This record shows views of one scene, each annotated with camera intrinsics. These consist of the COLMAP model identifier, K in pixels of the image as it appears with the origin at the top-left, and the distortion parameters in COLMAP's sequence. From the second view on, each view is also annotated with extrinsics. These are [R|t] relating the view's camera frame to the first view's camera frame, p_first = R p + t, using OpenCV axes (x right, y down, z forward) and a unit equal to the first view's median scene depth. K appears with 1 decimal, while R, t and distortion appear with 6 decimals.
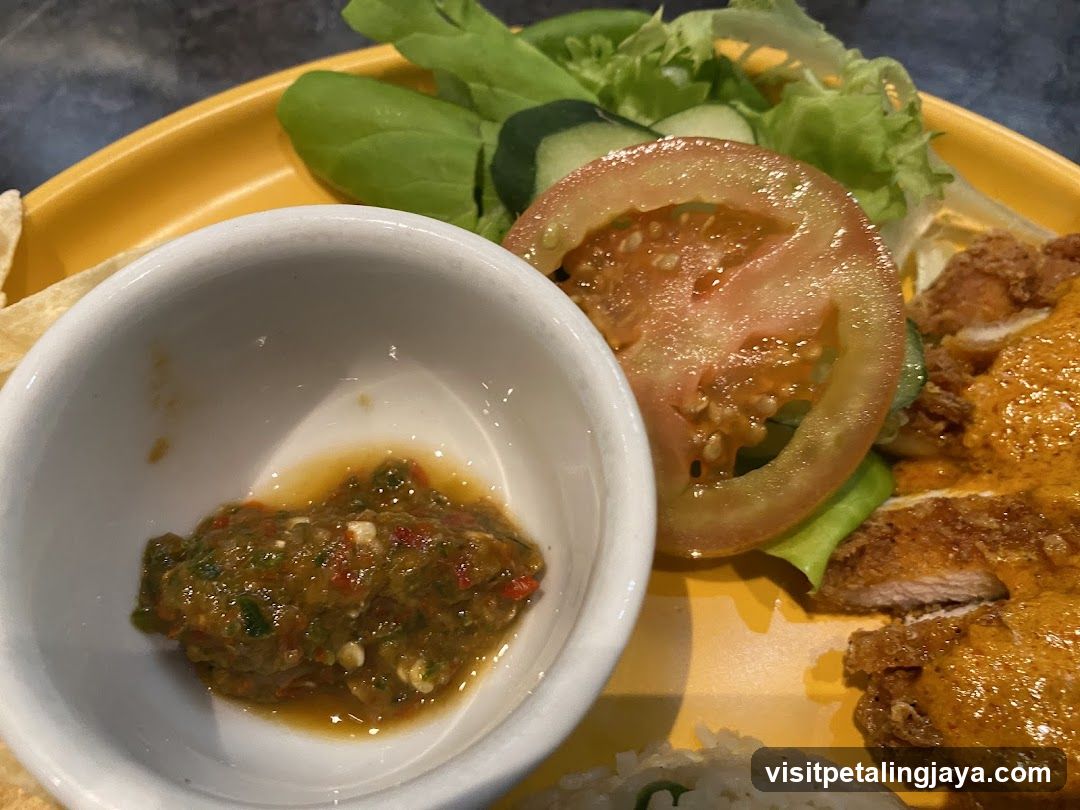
lens RADIAL K [[846.5, 0, 540.0], [0, 846.5, 405.0], [0, 0, 1]] dist [-0.005767, -0.013009]
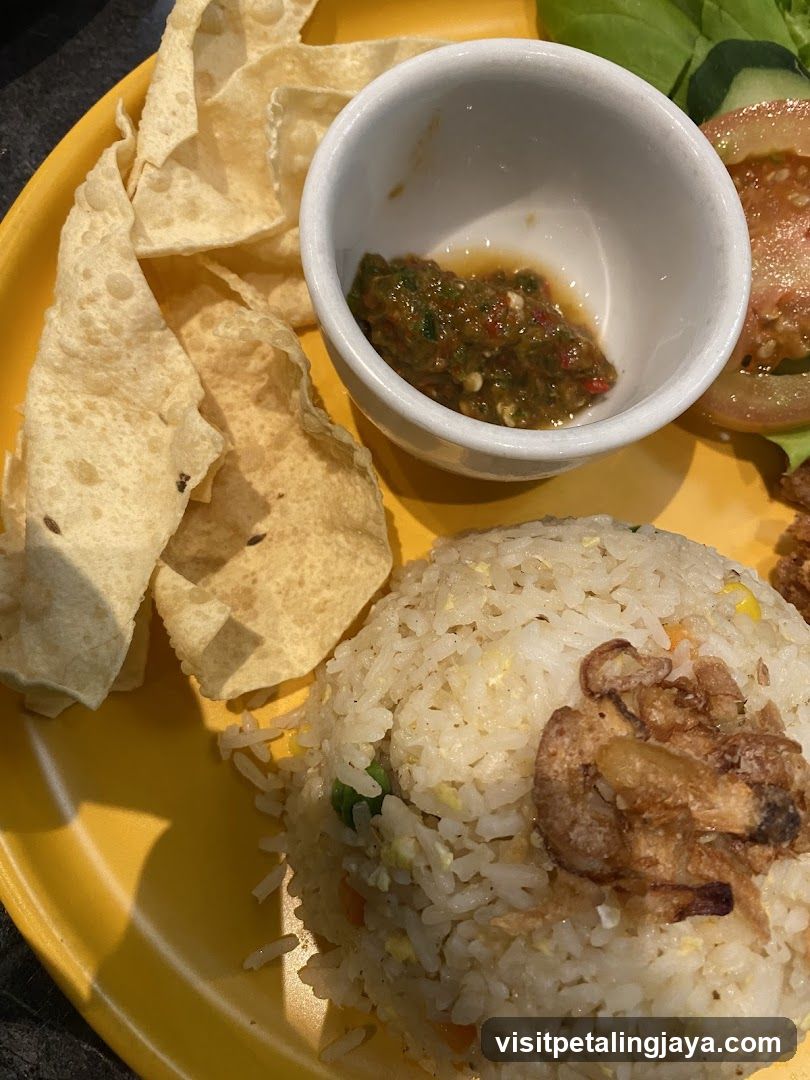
lens RADIAL K [[846.5, 0, 405.0], [0, 846.5, 540.0], [0, 0, 1]] dist [-0.005767, -0.013009]
pose [[0.920377, 0.389478, -0.034845, -0.157647], [-0.372085, 0.899695, 0.228257, 0.228678], [0.120250, -0.197117, 0.972977, -0.425579]]
